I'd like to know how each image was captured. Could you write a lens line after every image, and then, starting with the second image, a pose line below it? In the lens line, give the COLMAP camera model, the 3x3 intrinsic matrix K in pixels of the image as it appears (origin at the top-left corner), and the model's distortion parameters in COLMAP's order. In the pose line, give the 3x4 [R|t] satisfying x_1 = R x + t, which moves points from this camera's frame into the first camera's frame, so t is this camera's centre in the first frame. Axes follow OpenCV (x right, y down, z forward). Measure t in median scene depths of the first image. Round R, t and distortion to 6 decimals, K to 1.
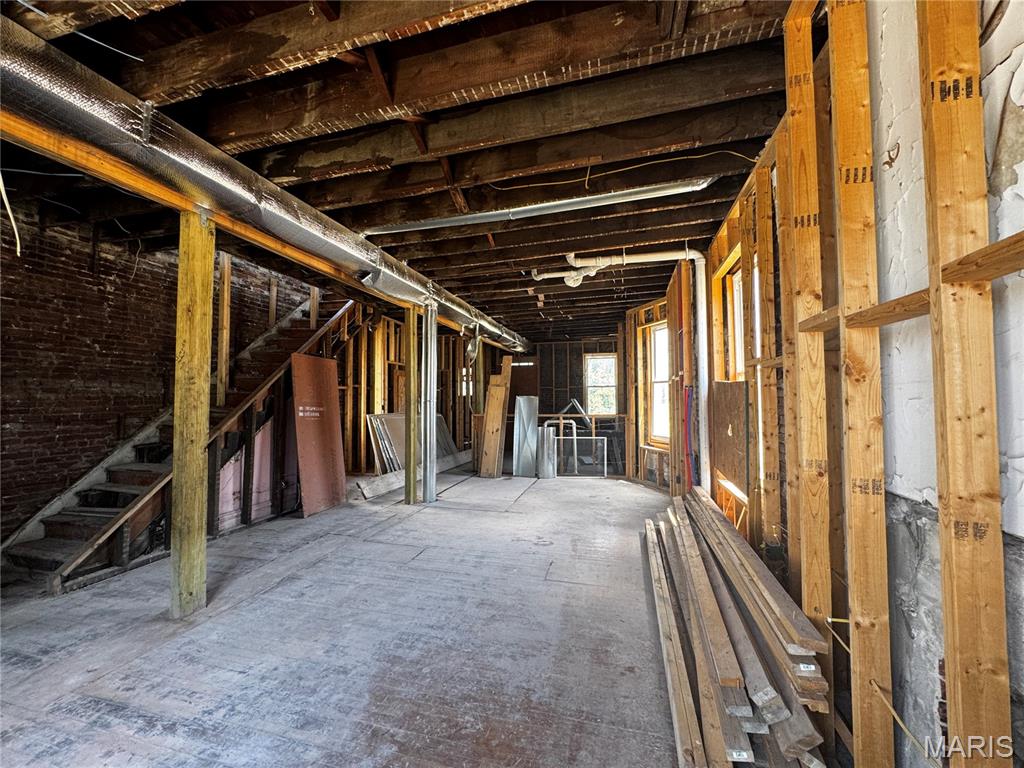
lens RADIAL K [[408.9, 0, 512.0], [0, 408.9, 384.0], [0, 0, 1]] dist [-0.002589, 0.000817]
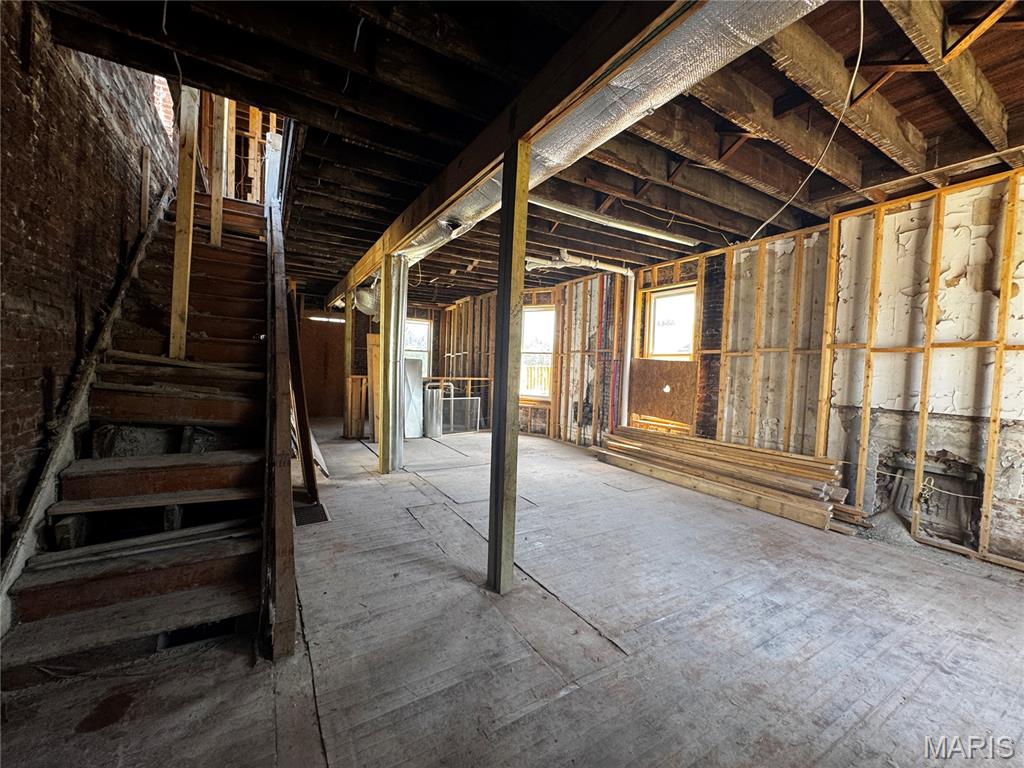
lens RADIAL K [[408.9, 0, 512.0], [0, 408.9, 384.0], [0, 0, 1]] dist [-0.002589, 0.000817]
pose [[0.691592, 0.001145, 0.722287, -0.524539], [-0.066077, 0.995906, 0.061690, 0.013891], [-0.719259, -0.090391, 0.688836, 0.135625]]
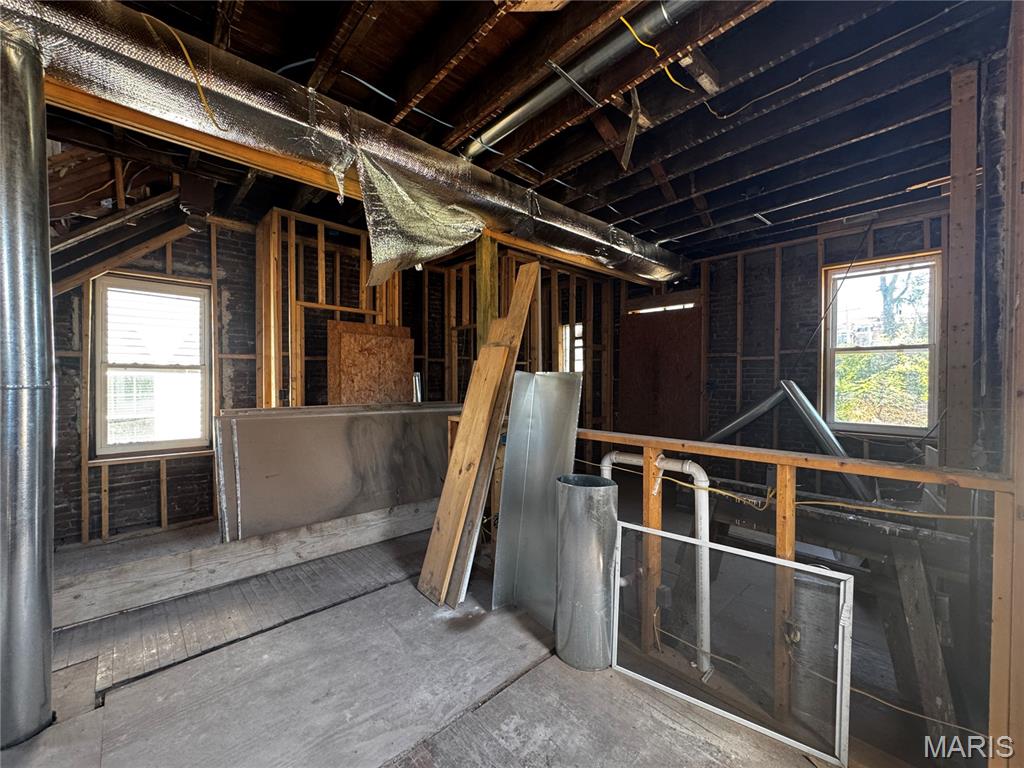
lens RADIAL K [[408.9, 0, 512.0], [0, 408.9, 384.0], [0, 0, 1]] dist [-0.002589, 0.000817]
pose [[0.850456, 0.017551, -0.525753, 0.185279], [0.012137, 0.998523, 0.052966, 0.021344], [0.525906, -0.051426, 0.848987, 0.719133]]
